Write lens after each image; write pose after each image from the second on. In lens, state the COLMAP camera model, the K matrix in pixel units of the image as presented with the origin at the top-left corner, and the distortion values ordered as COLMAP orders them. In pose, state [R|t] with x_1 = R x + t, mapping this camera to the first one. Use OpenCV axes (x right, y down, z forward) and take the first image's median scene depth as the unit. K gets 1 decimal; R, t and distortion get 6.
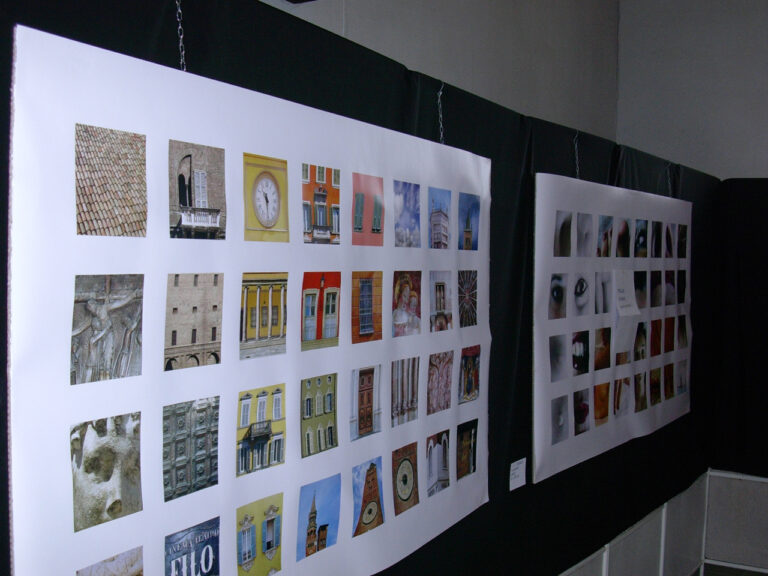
lens RADIAL K [[1006.2, 0, 389.6], [0, 1006.2, 302.6], [0, 0, 1]] dist [-0.132898, 0.000000]
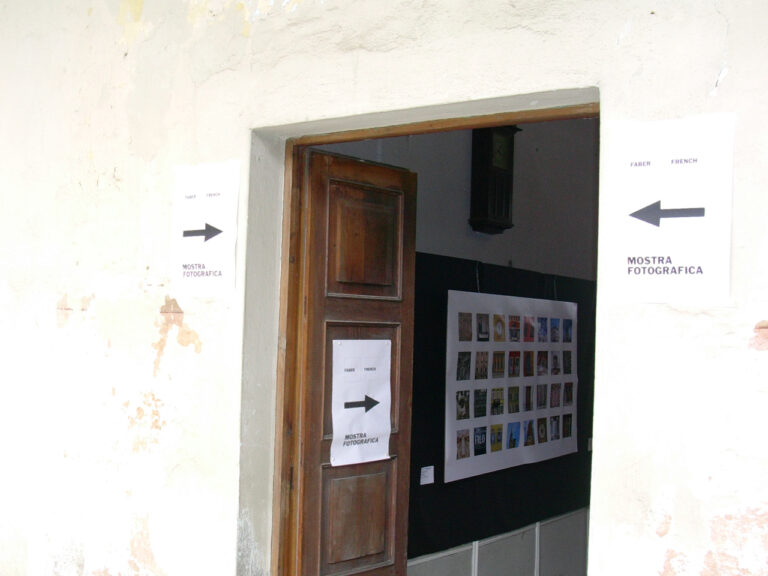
lens RADIAL K [[1006.2, 0, 383.1], [0, 1006.2, 288.6], [0, 0, 1]] dist [-0.132898, 0.000000]
pose [[0.992100, -0.005236, -0.125338, -0.077637], [-0.006552, 0.995602, -0.093451, 0.062266], [0.125276, 0.093534, 0.987703, -1.919800]]
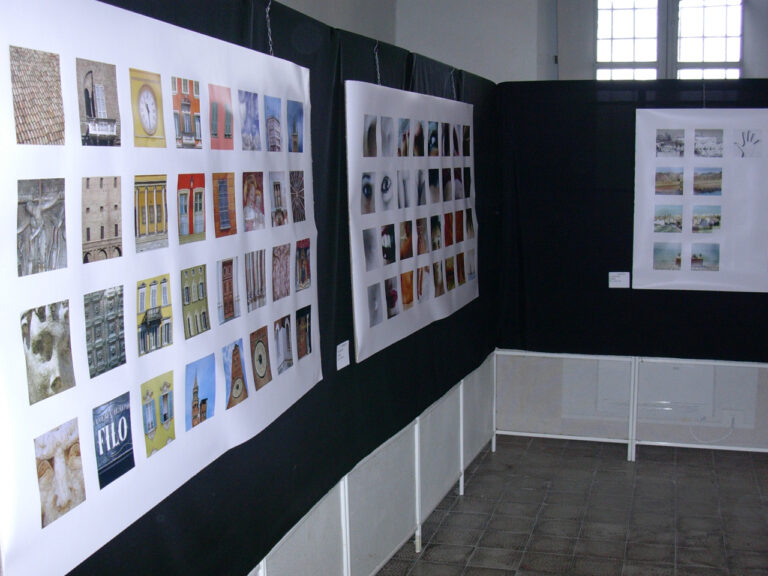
lens RADIAL K [[1006.2, 0, 379.1], [0, 1006.2, 307.8], [0, 0, 1]] dist [-0.132898, 0.000000]
pose [[0.973580, -0.067064, 0.218276, -0.112258], [0.046323, 0.994029, 0.098791, 0.016927], [-0.223598, -0.086070, 0.970874, -0.133992]]
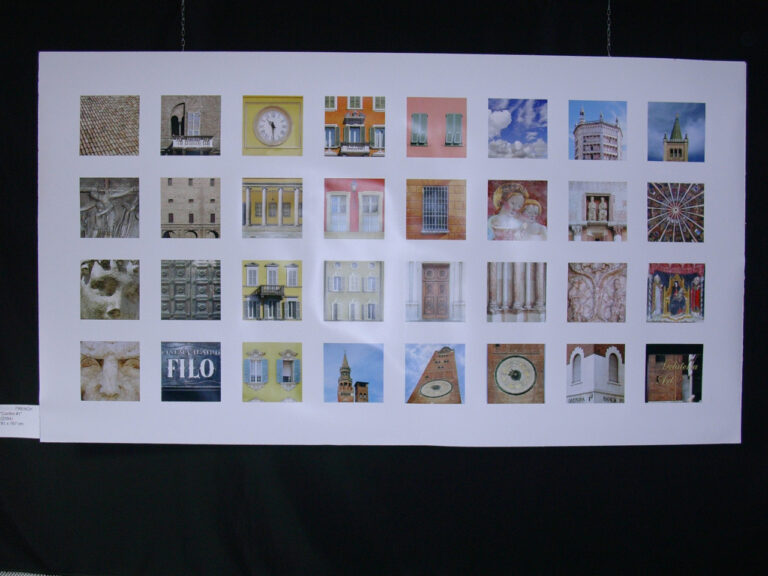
lens RADIAL K [[1006.2, 0, 391.9], [0, 1006.2, 287.6], [0, 0, 1]] dist [-0.132898, 0.000000]
pose [[0.451519, 0.022746, -0.891972, 1.057444], [-0.039151, 0.999217, 0.005663, 0.095157], [0.891402, 0.032365, 0.452056, 0.457110]]
